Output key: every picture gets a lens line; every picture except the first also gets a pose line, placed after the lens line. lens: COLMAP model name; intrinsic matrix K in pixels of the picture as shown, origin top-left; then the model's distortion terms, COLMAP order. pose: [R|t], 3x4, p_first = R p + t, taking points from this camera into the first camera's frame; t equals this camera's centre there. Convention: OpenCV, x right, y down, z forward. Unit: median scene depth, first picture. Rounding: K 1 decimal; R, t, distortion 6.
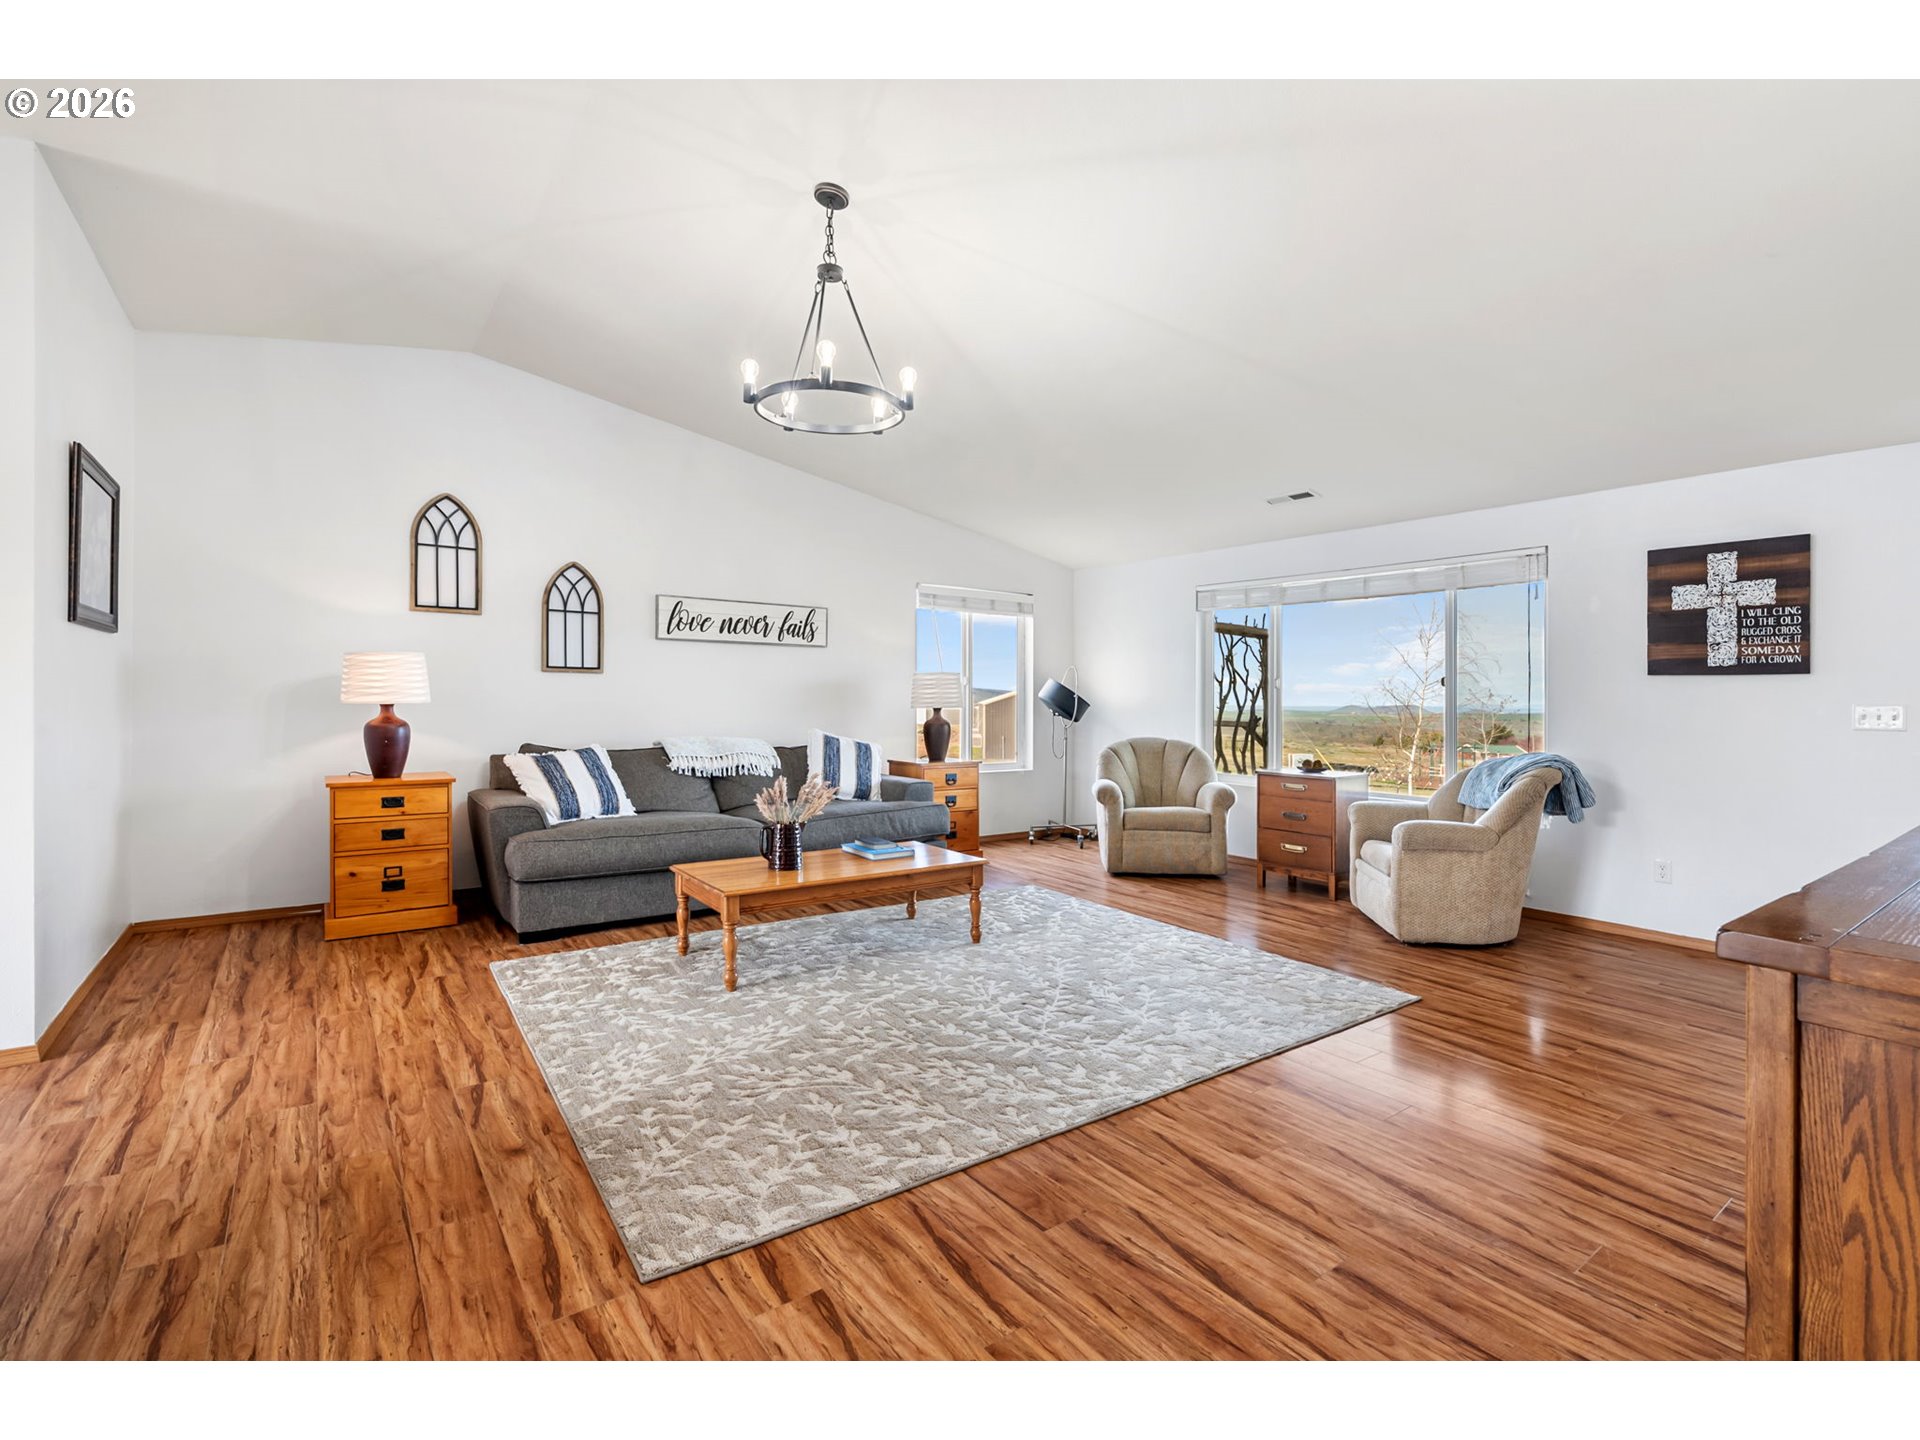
lens RADIAL K [[837.7, 0, 960.0], [0, 837.7, 662.9], [0, 0, 1]] dist [-0.000271, -0.034335]
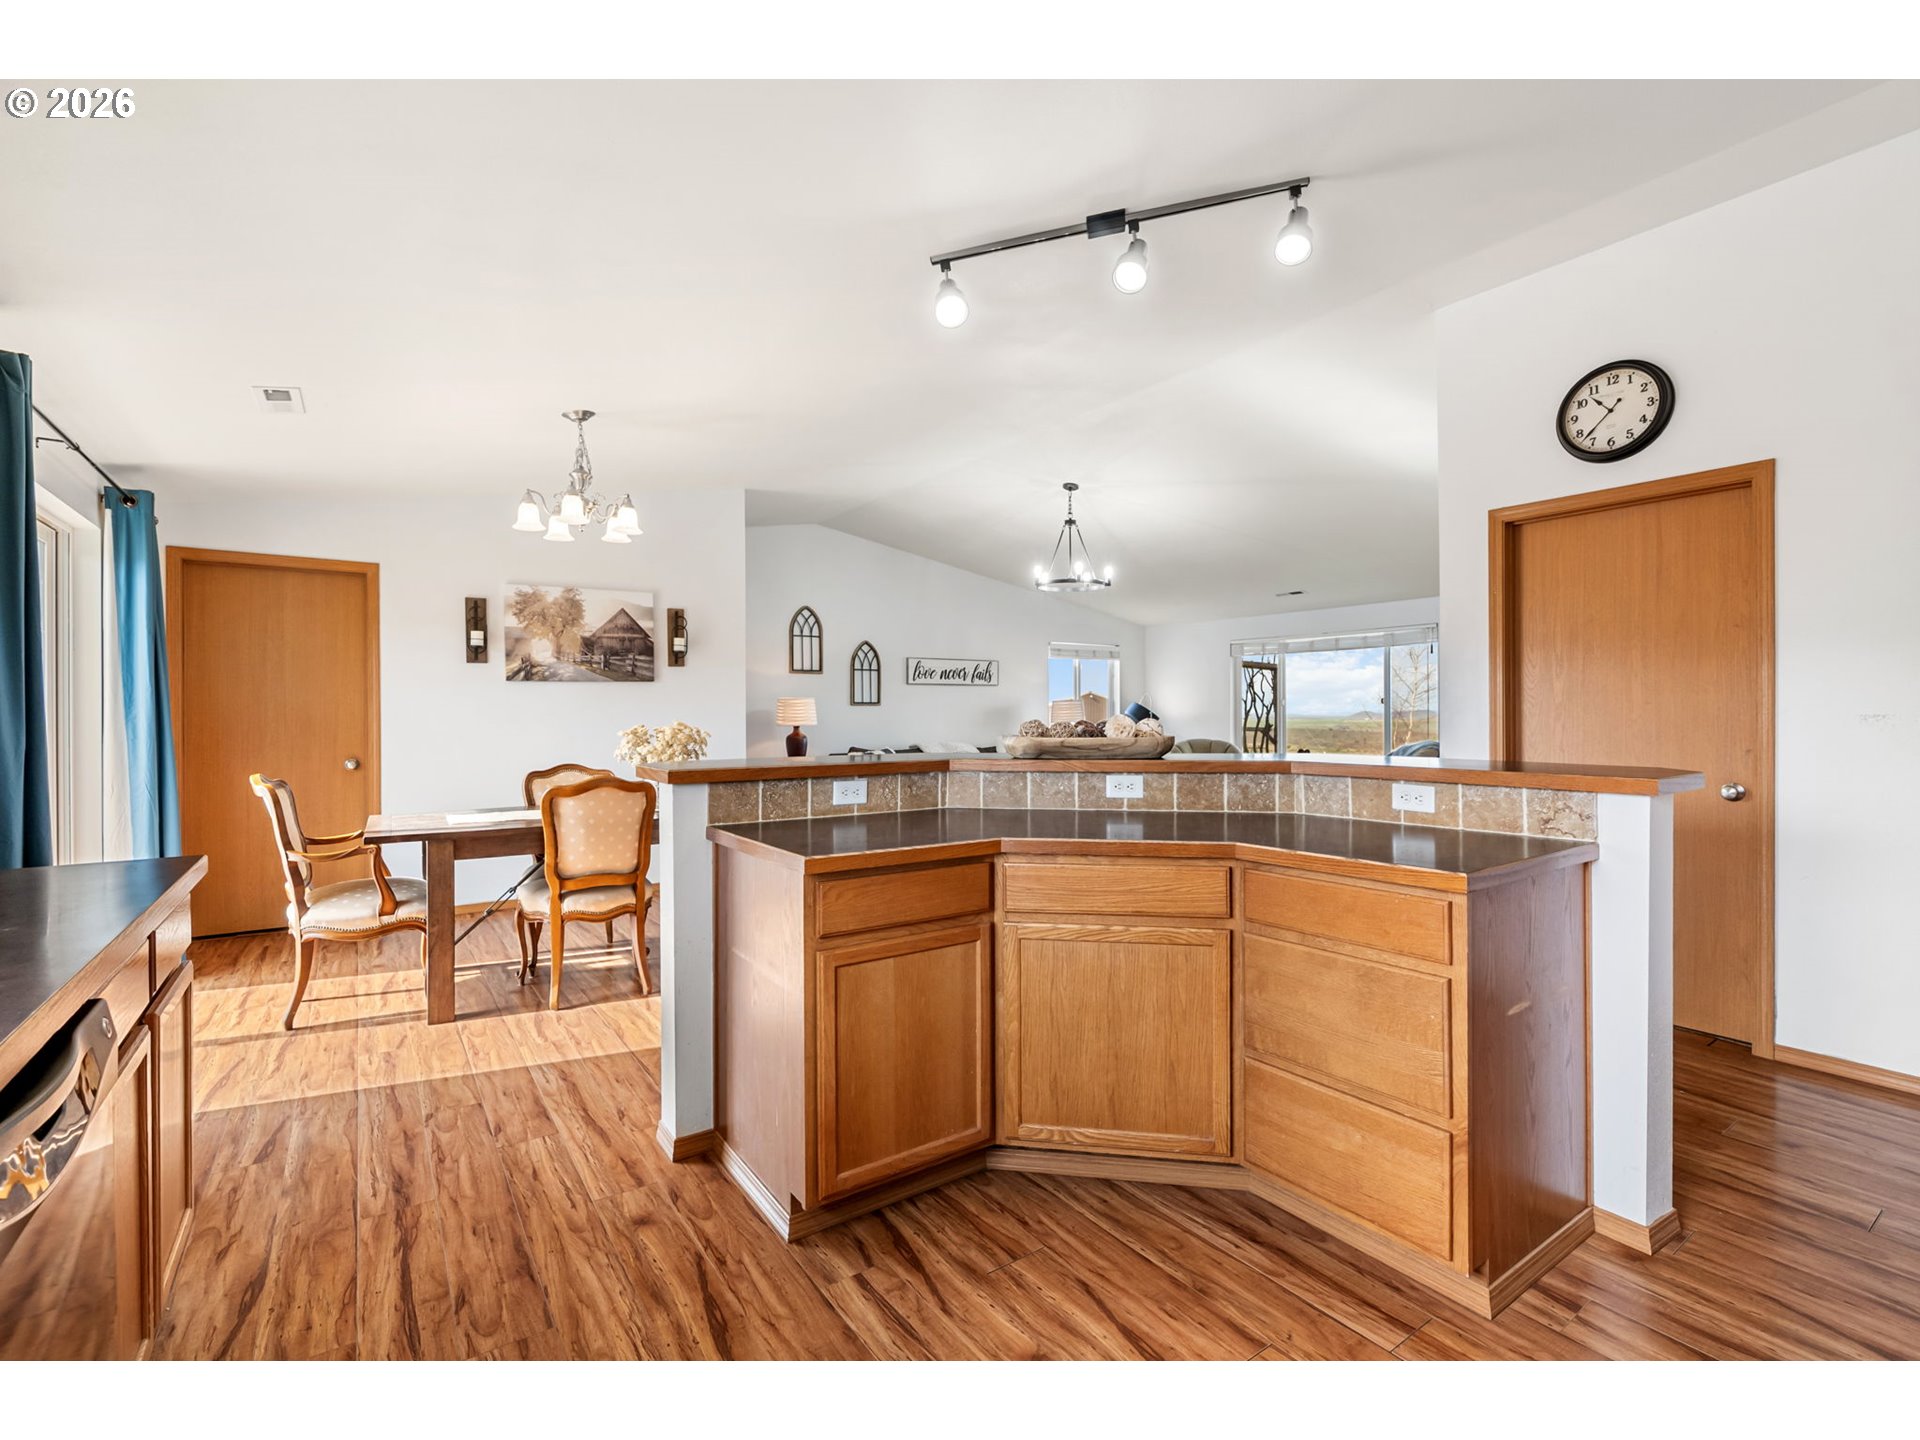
lens RADIAL K [[872.2, 0, 960.0], [0, 872.2, 720.0], [0, 0, 1]] dist [0.001177, -0.000394]
pose [[0.999790, -0.019963, -0.004680, -0.224832], [0.020173, 0.998534, 0.050238, -0.038128], [0.003670, -0.050322, 0.998726, -0.655049]]
